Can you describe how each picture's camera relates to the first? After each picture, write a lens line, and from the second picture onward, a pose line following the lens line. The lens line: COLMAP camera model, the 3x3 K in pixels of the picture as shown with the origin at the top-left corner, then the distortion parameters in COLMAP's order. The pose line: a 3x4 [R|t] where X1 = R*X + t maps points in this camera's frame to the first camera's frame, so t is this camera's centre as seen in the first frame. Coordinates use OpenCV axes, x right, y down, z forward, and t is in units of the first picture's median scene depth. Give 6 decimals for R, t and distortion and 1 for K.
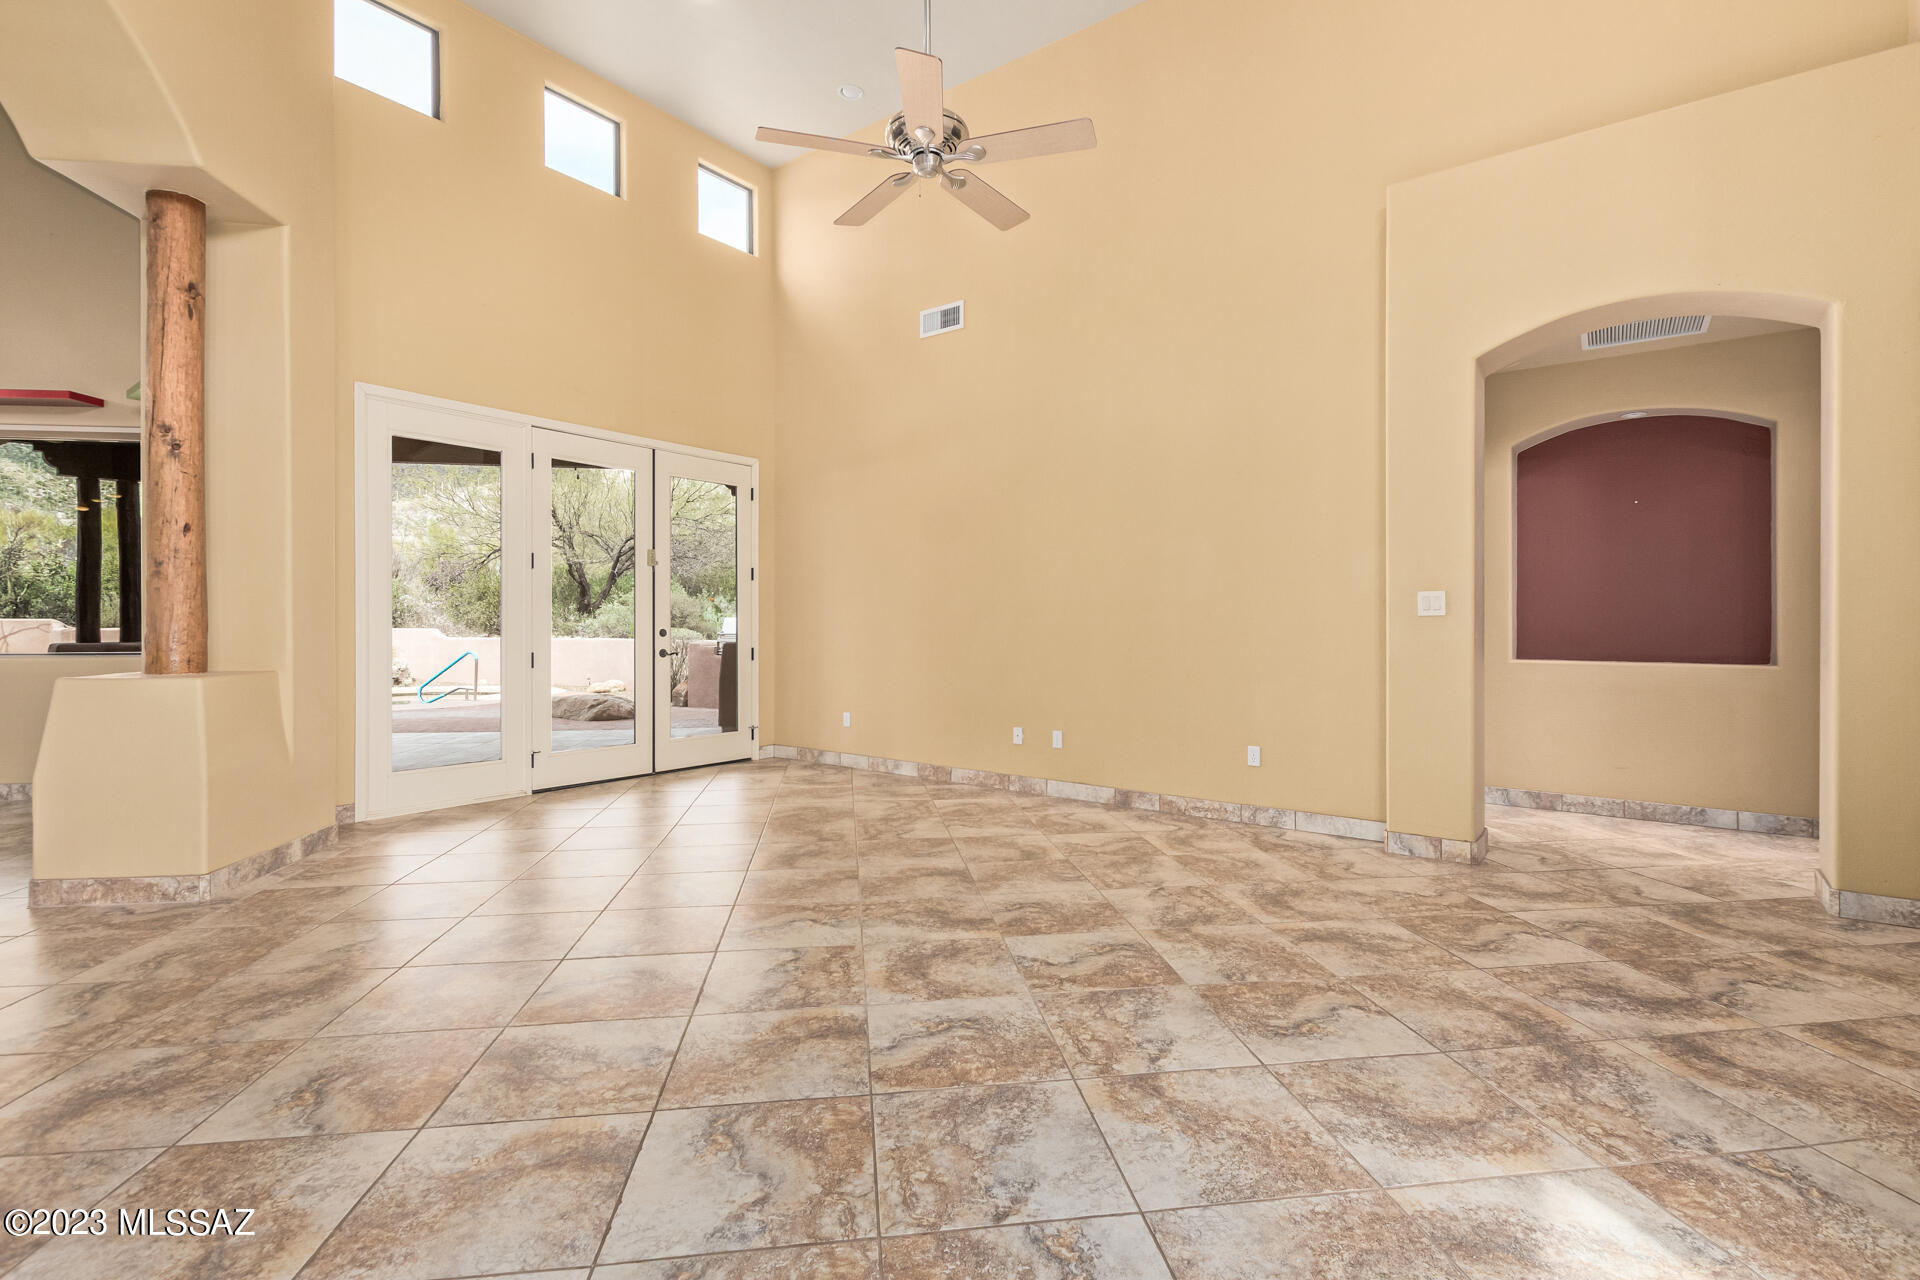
lens RADIAL K [[870.8, 0, 960.0], [0, 870.8, 640.0], [0, 0, 1]] dist [0.012171, -0.009584]
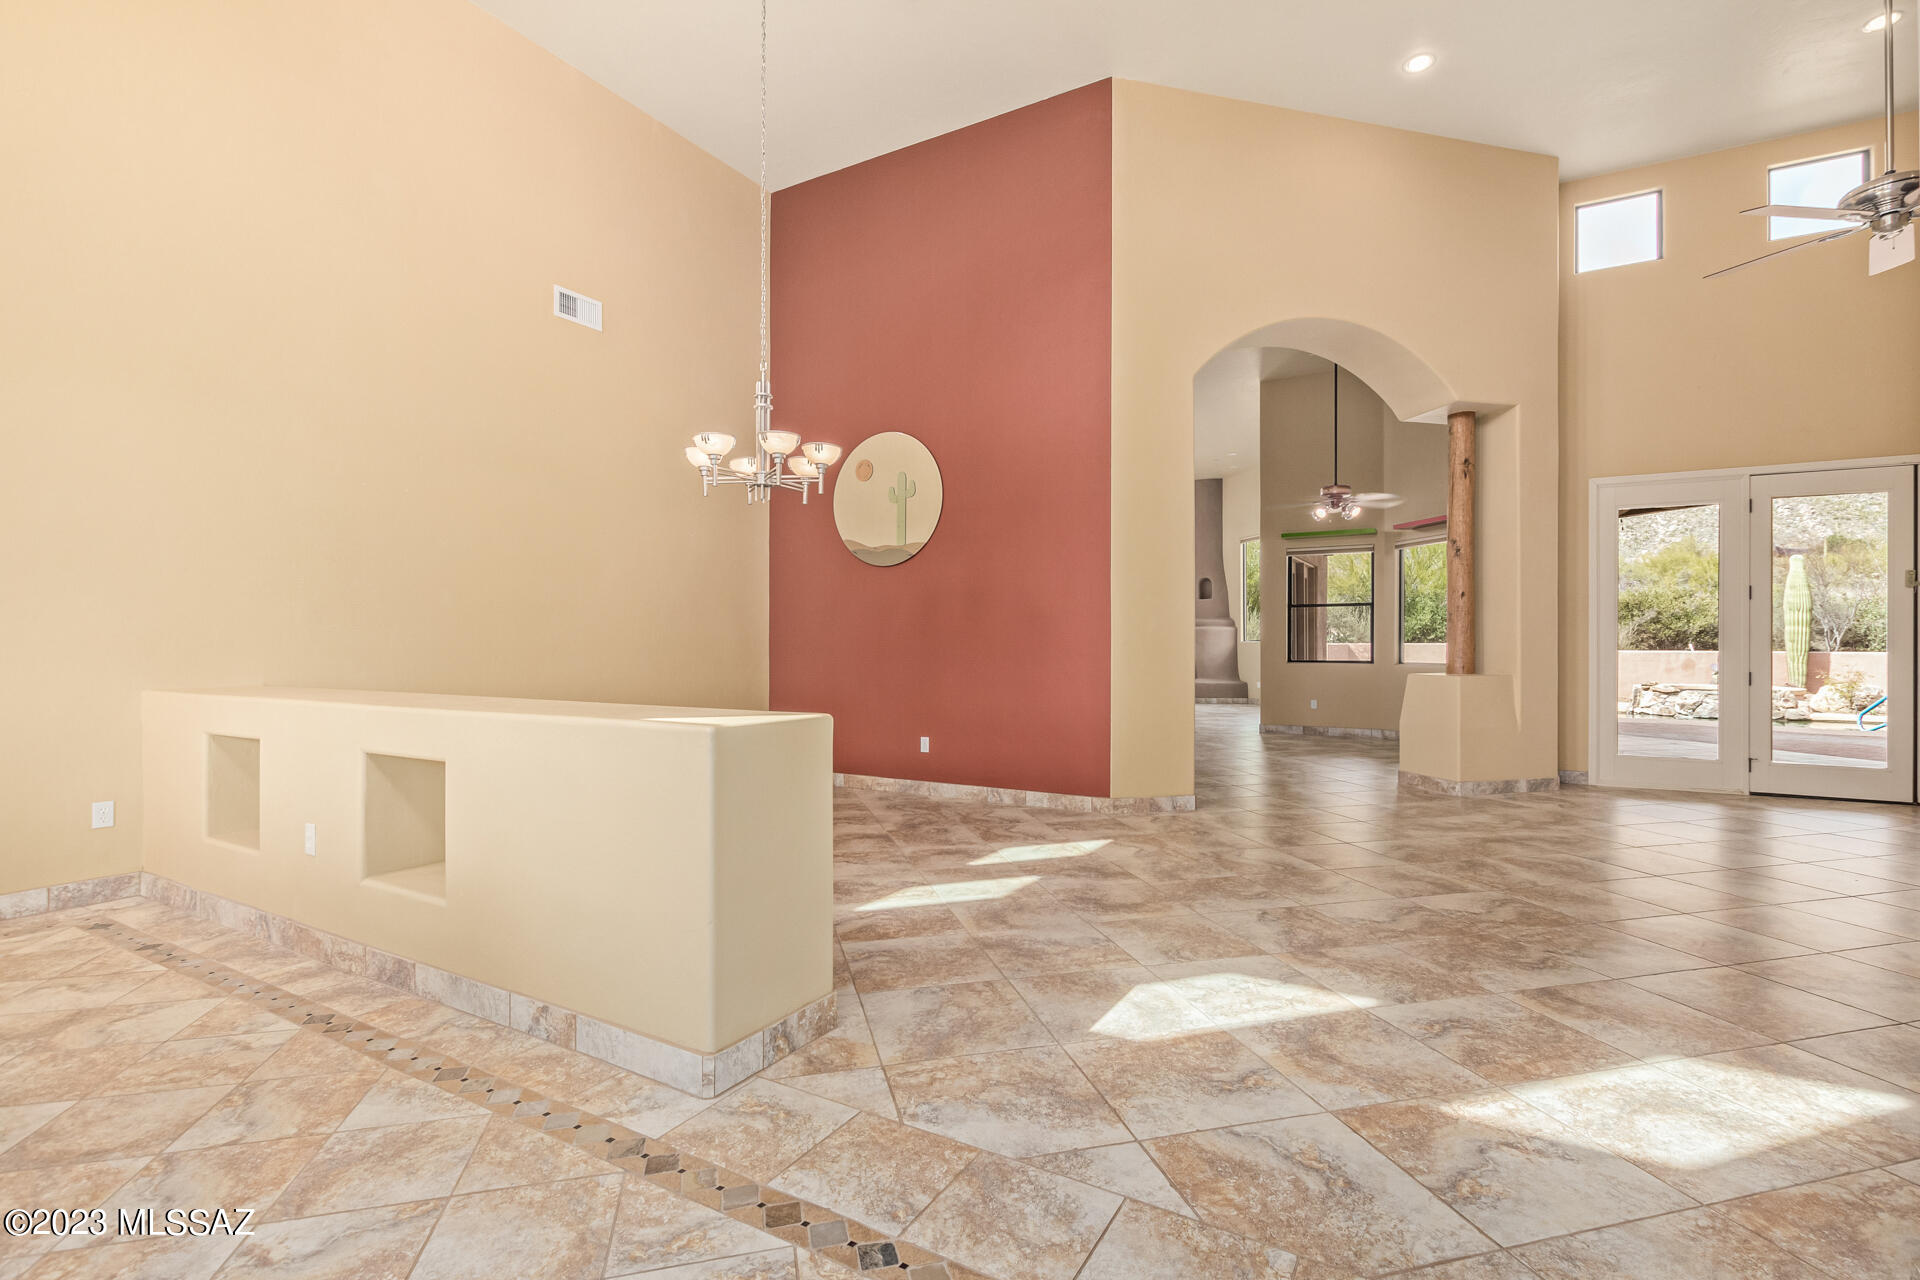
lens RADIAL K [[886.3, 0, 958.9], [0, 886.3, 632.3], [0, 0, 1]] dist [0.000422, -0.000357]
pose [[0.103804, -0.013837, -0.994502, 0.815671], [-0.022102, 0.999624, -0.016216, 0.006843], [0.994352, 0.023664, 0.103459, -0.226019]]
